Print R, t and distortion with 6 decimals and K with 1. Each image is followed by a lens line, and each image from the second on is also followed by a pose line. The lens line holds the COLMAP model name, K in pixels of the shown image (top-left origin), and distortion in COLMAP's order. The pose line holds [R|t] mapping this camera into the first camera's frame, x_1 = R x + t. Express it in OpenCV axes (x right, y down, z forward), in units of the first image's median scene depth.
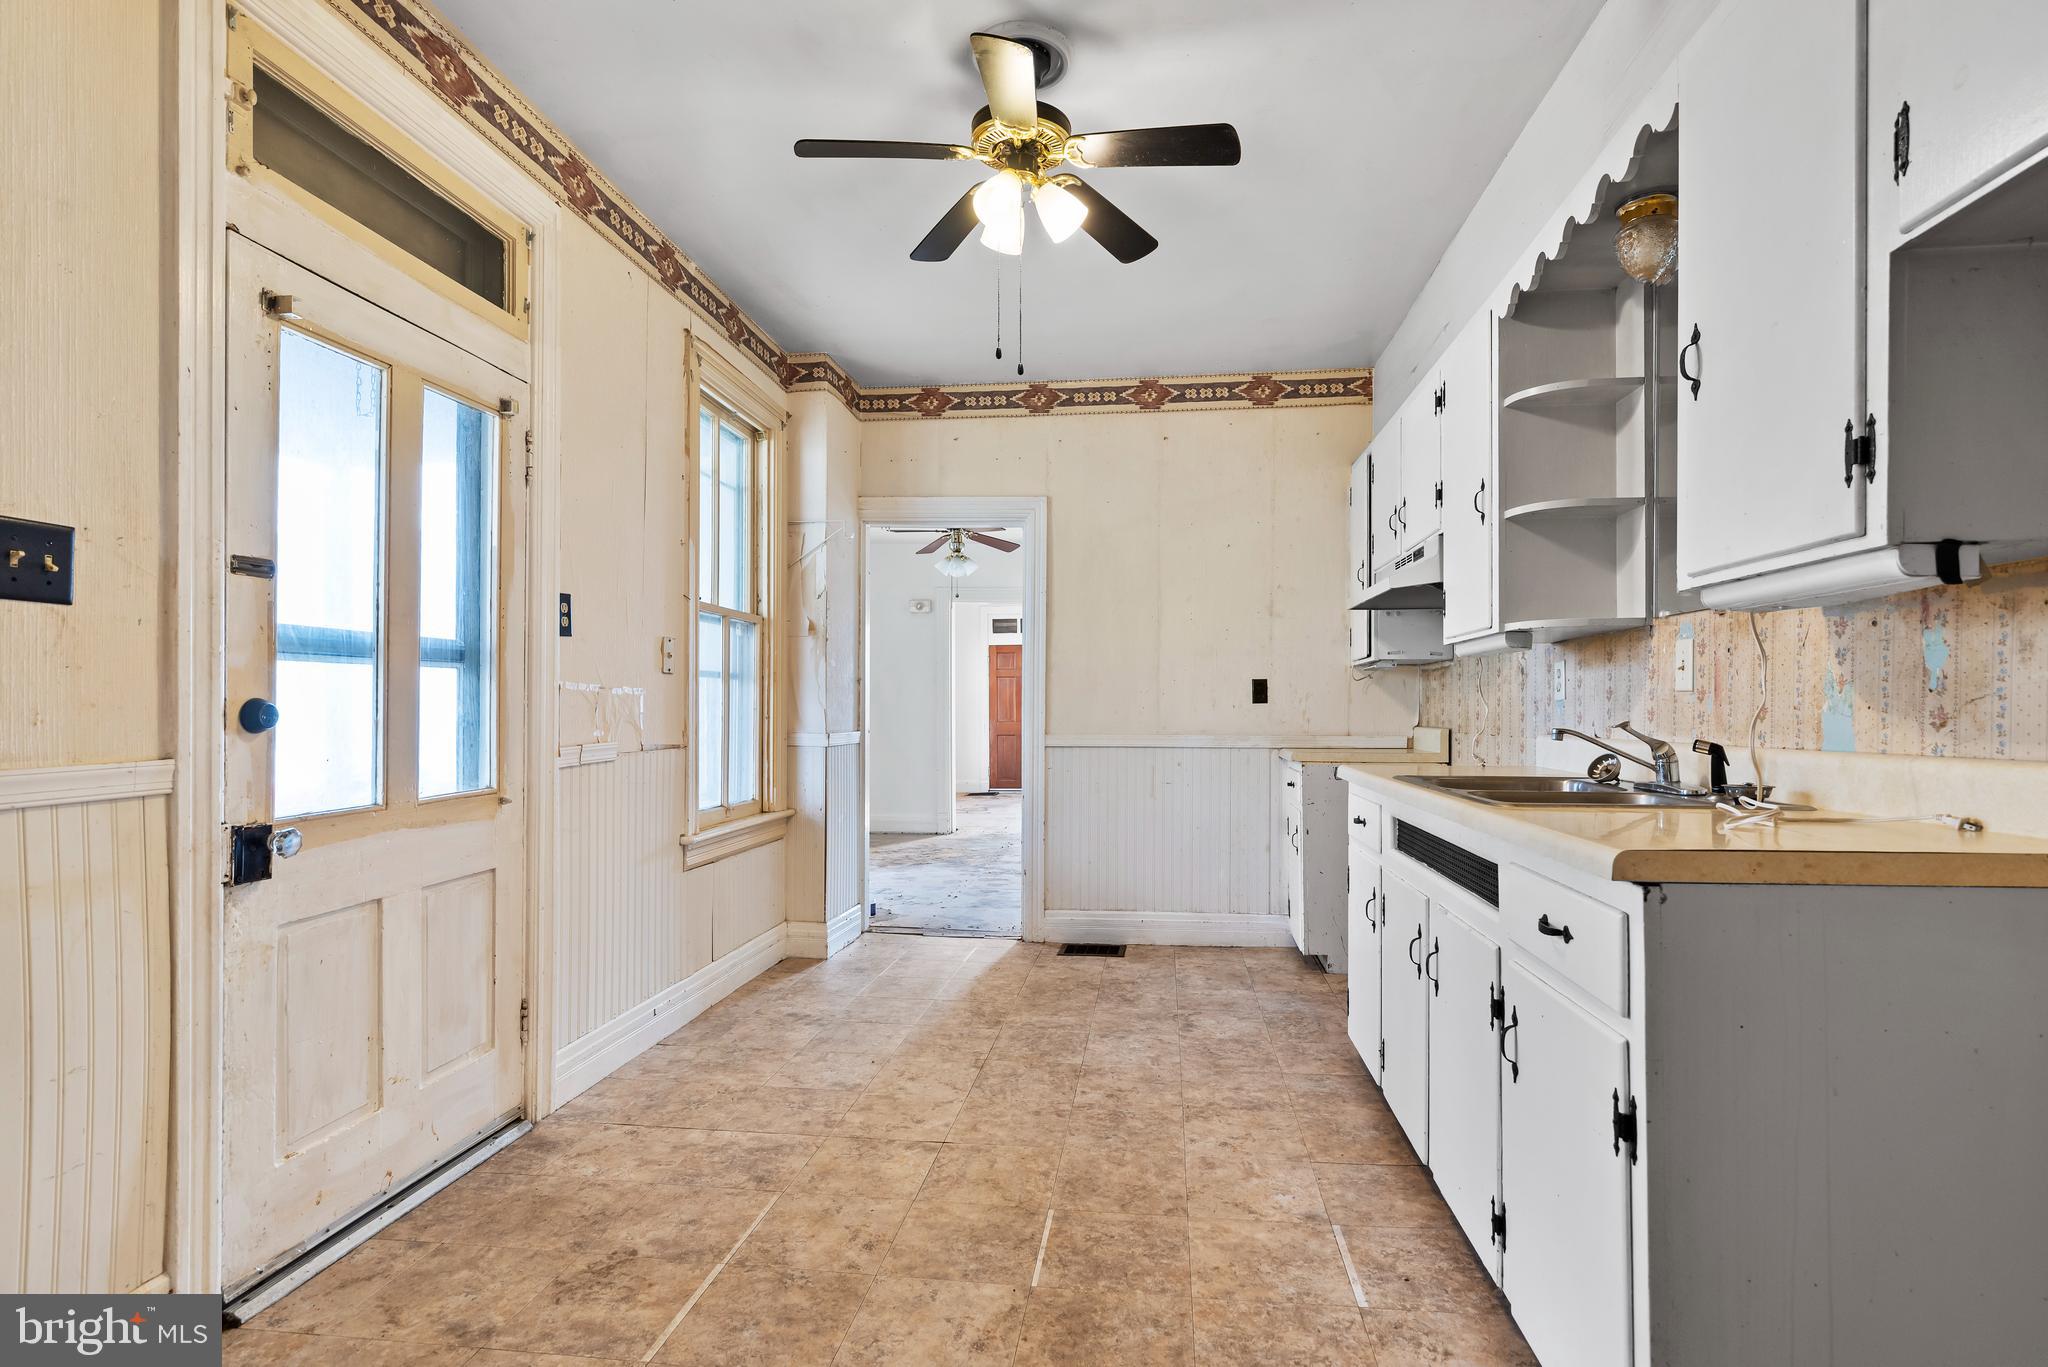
lens RADIAL K [[1005.8, 0, 1046.7], [0, 1005.8, 699.9], [0, 0, 1]] dist [0.001249, 0.000087]
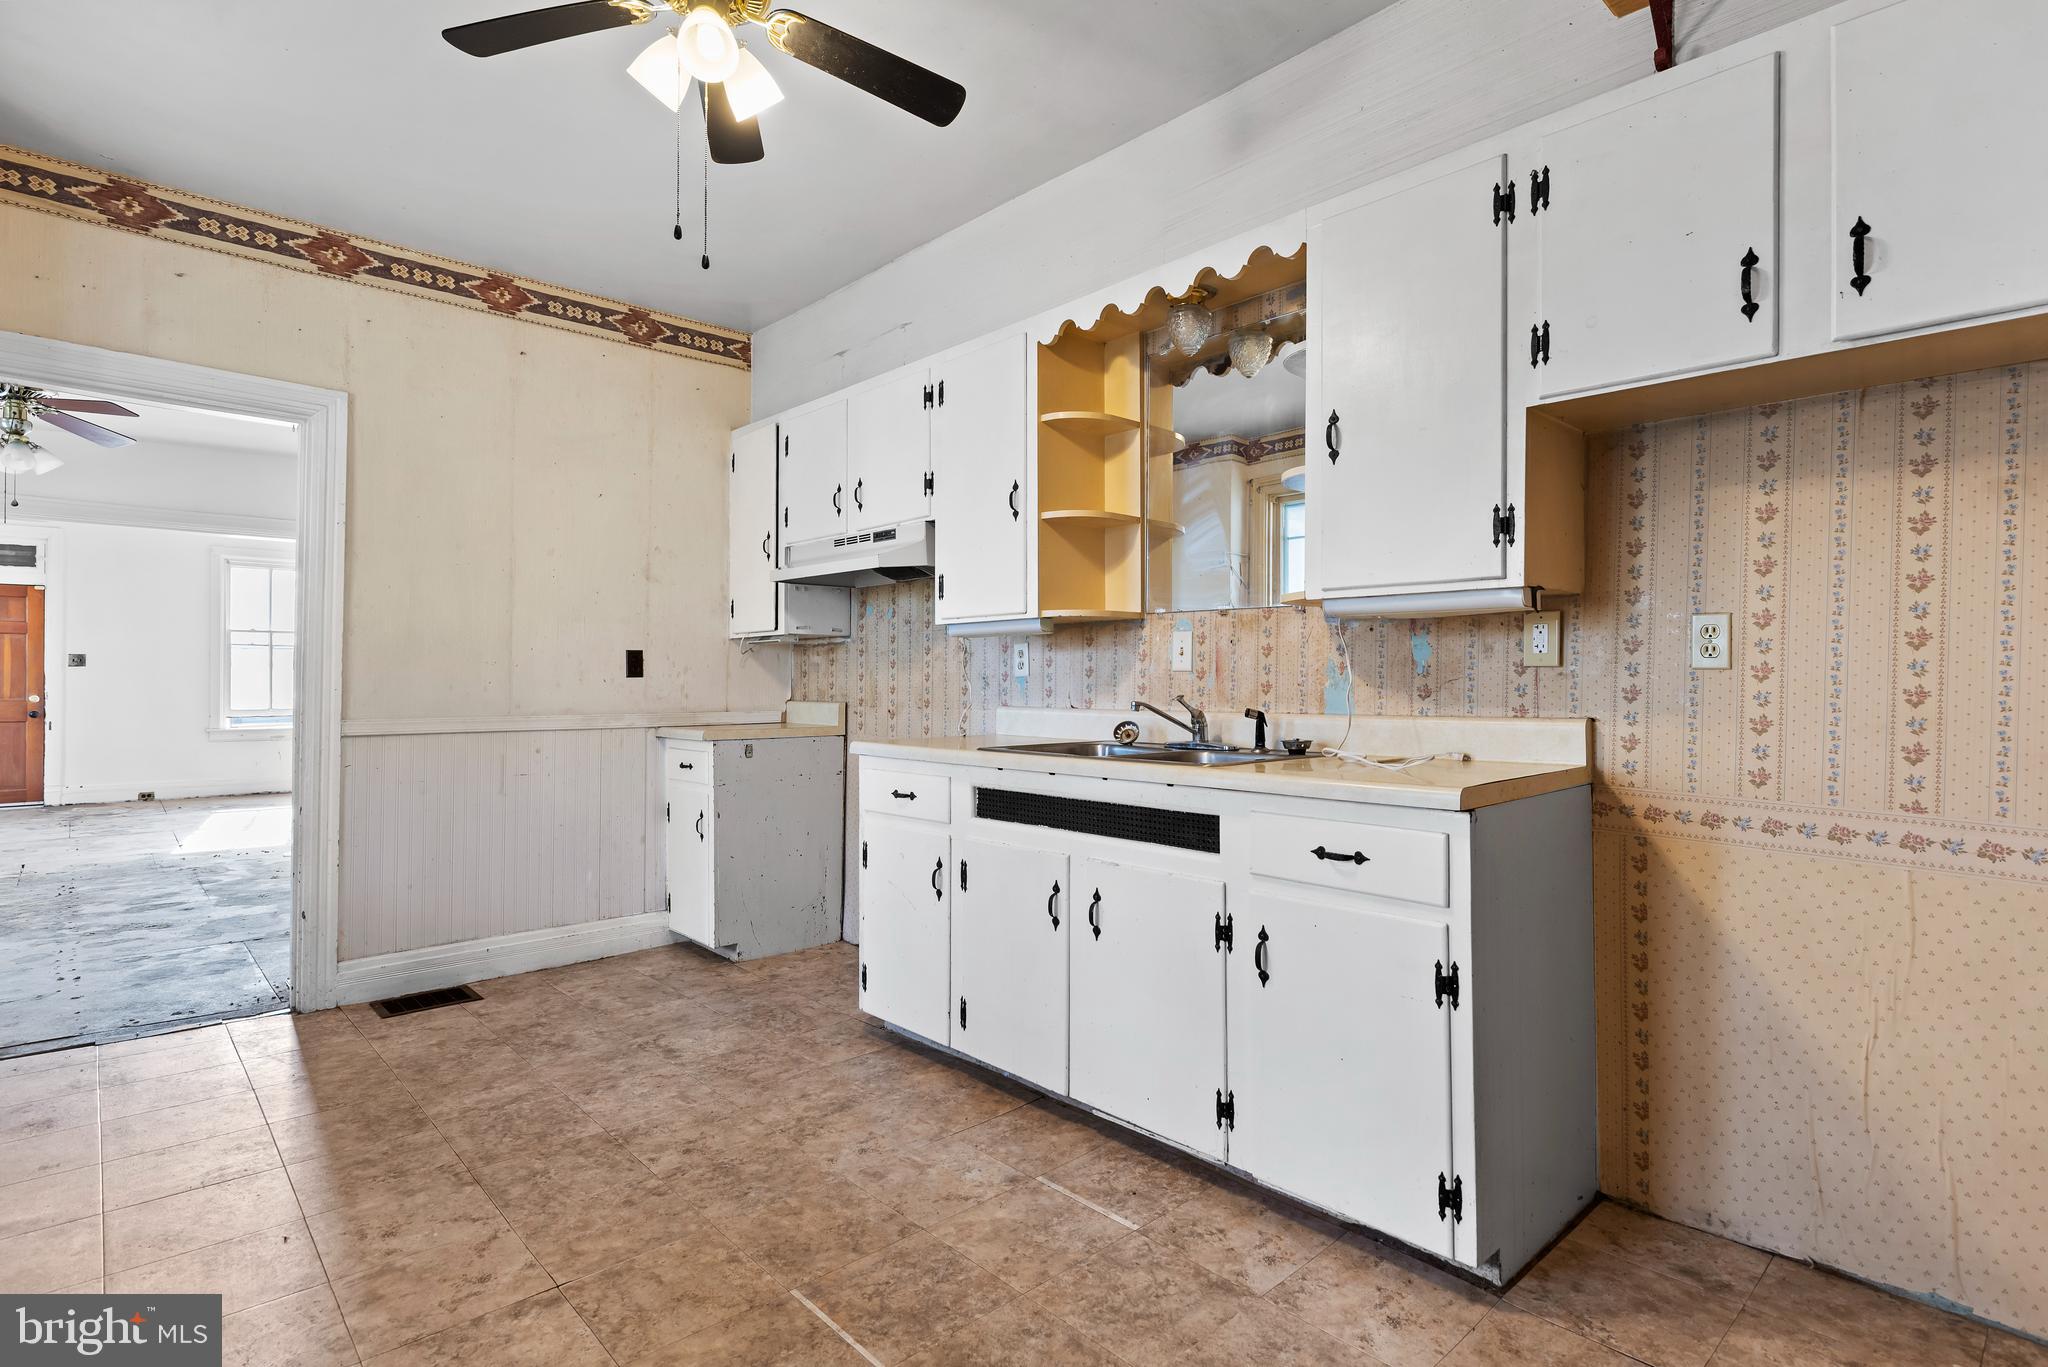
lens RADIAL K [[1014.6, 0, 1056.5], [0, 1014.6, 666.3], [0, 0, 1]] dist [0.000833, -0.000781]
pose [[0.642118, 0.010477, 0.766535, -0.403335], [-0.006957, 0.999945, -0.007840, -0.003066], [-0.766575, -0.000298, 0.642155, 0.236361]]
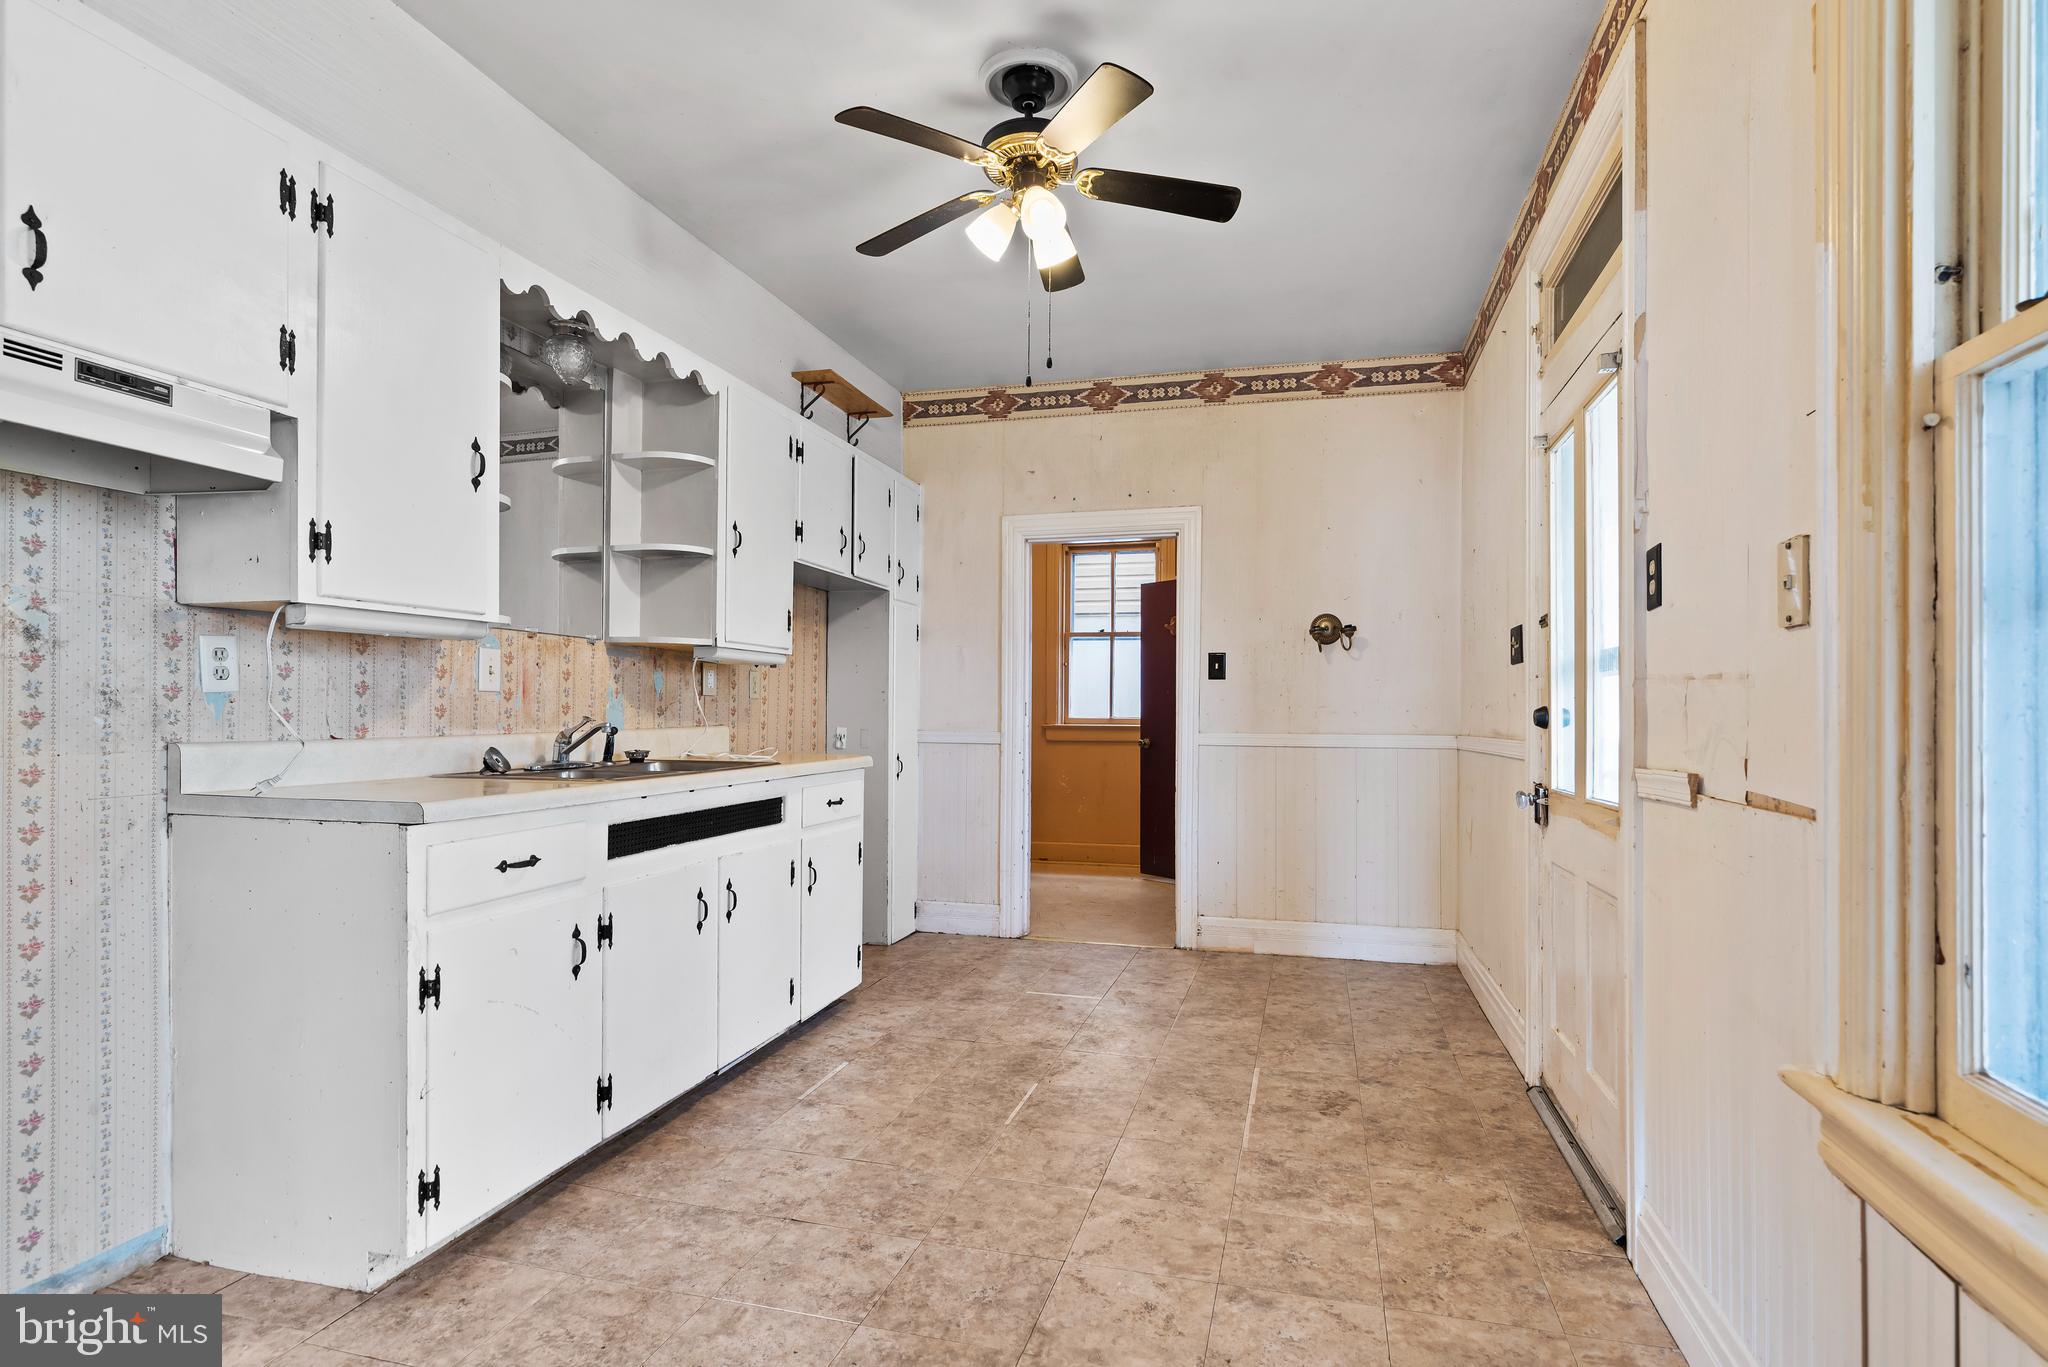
lens RADIAL K [[1016.6, 0, 1026.1], [0, 1016.6, 702.7], [0, 0, 1]] dist [0.003197, 0.000317]
pose [[-0.986565, -0.005711, 0.163268, -0.172402], [-0.008288, 0.999852, -0.015109, 0.015085], [-0.163158, -0.016259, -0.986466, 1.771980]]
